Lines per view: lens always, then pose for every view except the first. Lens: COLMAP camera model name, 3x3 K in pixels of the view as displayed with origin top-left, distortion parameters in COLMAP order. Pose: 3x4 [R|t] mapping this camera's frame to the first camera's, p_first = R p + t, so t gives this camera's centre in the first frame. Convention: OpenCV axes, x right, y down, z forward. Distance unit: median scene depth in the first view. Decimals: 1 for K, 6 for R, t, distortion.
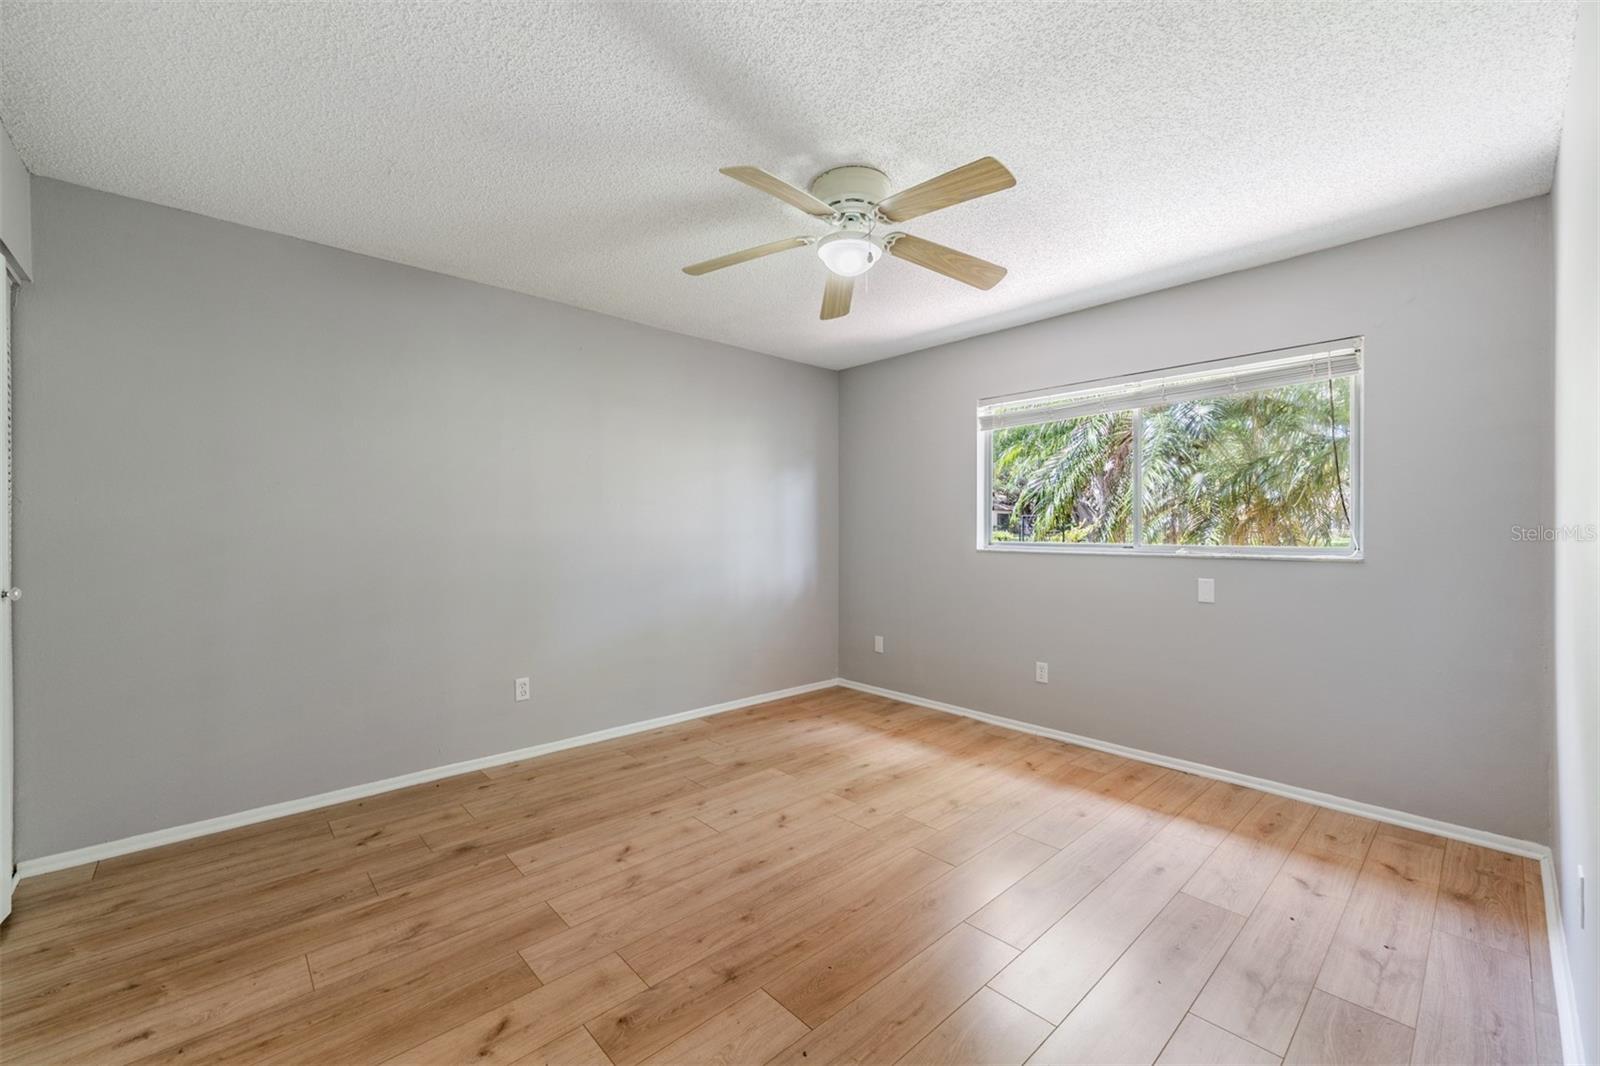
lens RADIAL K [[648.3, 0, 796.6], [0, 648.3, 535.2], [0, 0, 1]] dist [-0.001045, -0.000602]
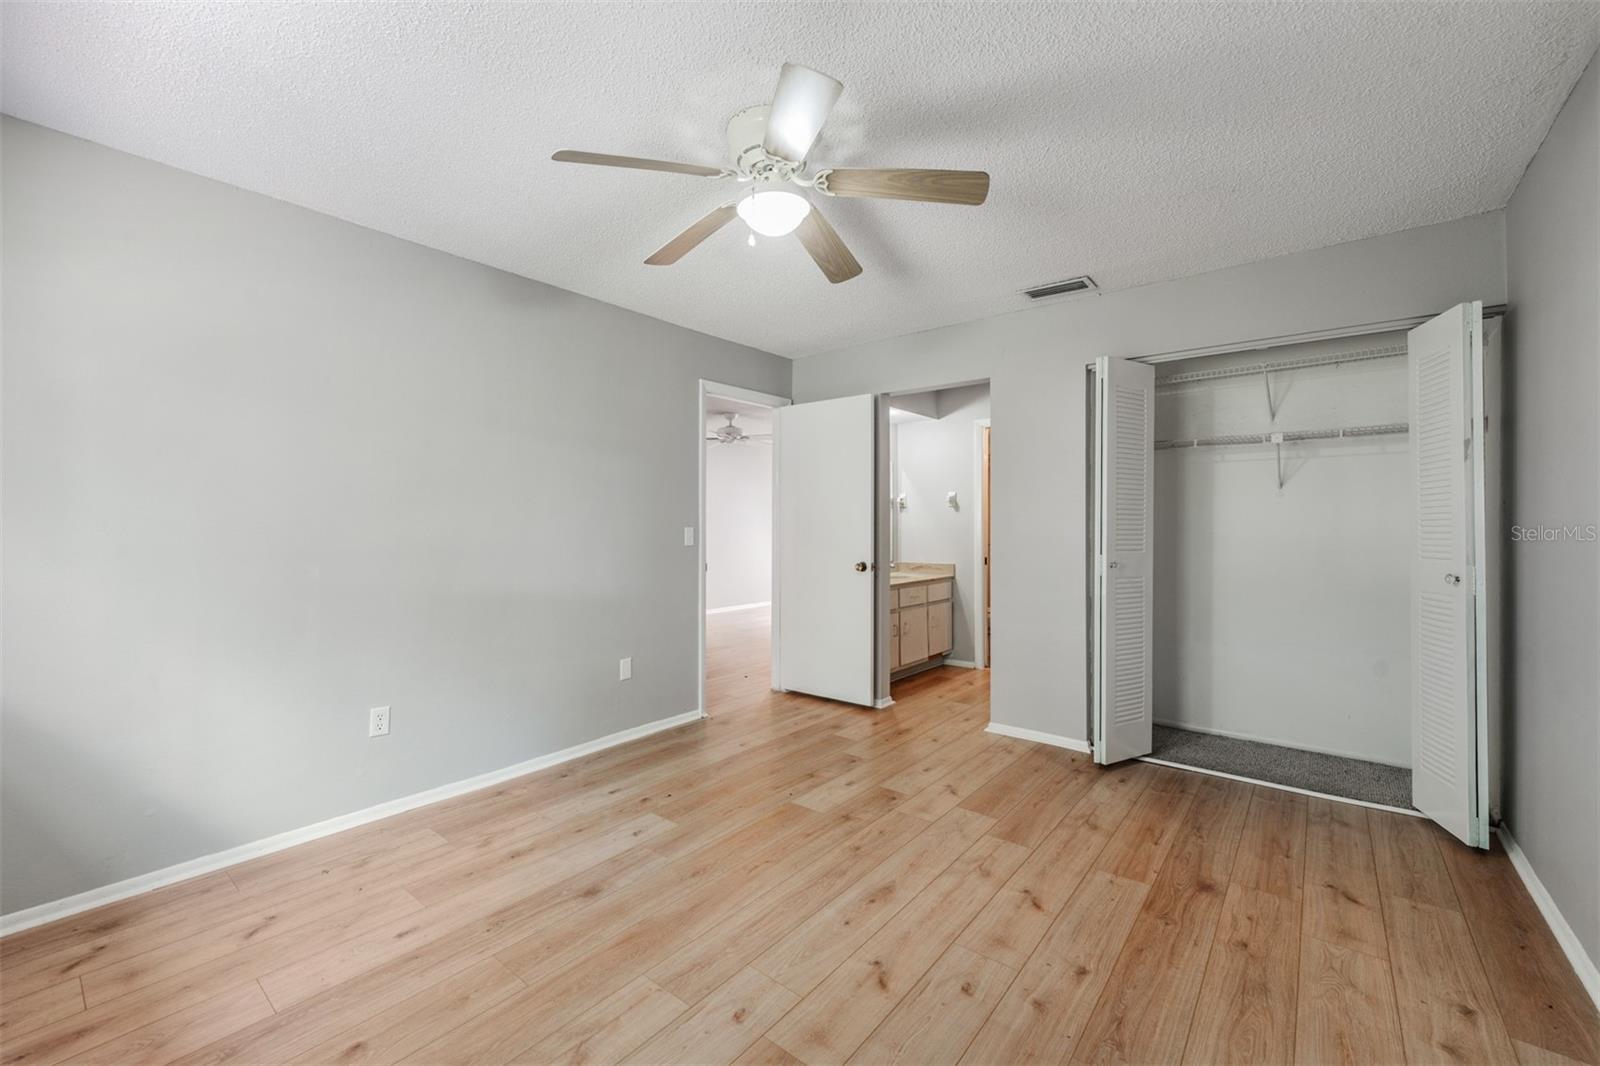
lens RADIAL K [[640.3, 0, 794.5], [0, 640.3, 527.8], [0, 0, 1]] dist [-0.000350, 0.000069]
pose [[-0.989770, -0.000709, -0.142668, 0.181166], [-0.001857, 0.999967, 0.007909, -0.013755], [0.142658, 0.008093, -0.989739, 1.894074]]
